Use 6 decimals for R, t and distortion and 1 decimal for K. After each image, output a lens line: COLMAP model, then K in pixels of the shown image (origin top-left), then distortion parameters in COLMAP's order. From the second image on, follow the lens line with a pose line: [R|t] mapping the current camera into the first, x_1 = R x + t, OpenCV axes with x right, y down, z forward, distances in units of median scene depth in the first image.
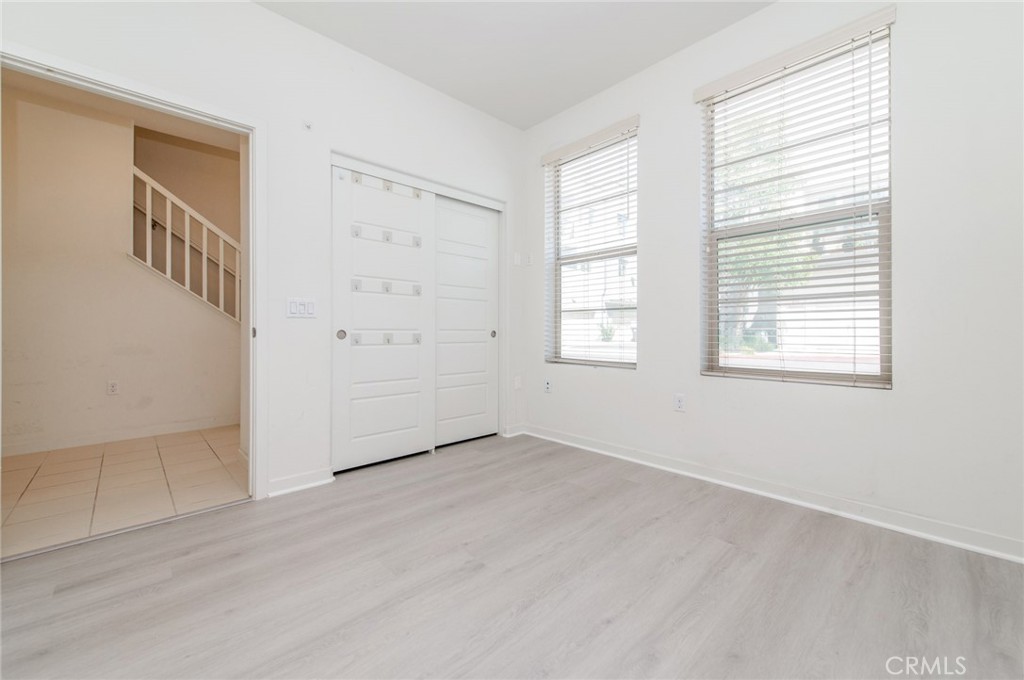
lens RADIAL K [[402.5, 0, 513.5], [0, 402.5, 334.5], [0, 0, 1]] dist [0.023259, -0.006369]
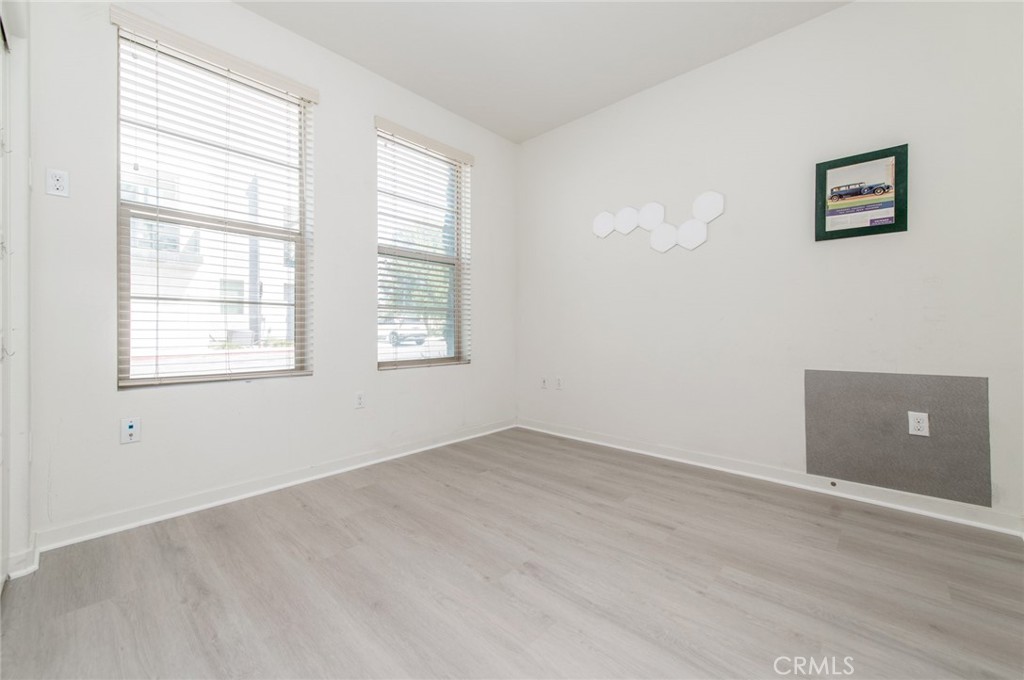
lens RADIAL K [[402.5, 0, 513.5], [0, 402.5, 334.5], [0, 0, 1]] dist [0.023259, -0.006369]
pose [[-0.062720, -0.006632, 0.998009, -0.772633], [0.011224, 0.999910, 0.007350, -0.005827], [-0.997968, 0.011663, -0.062640, 0.780044]]
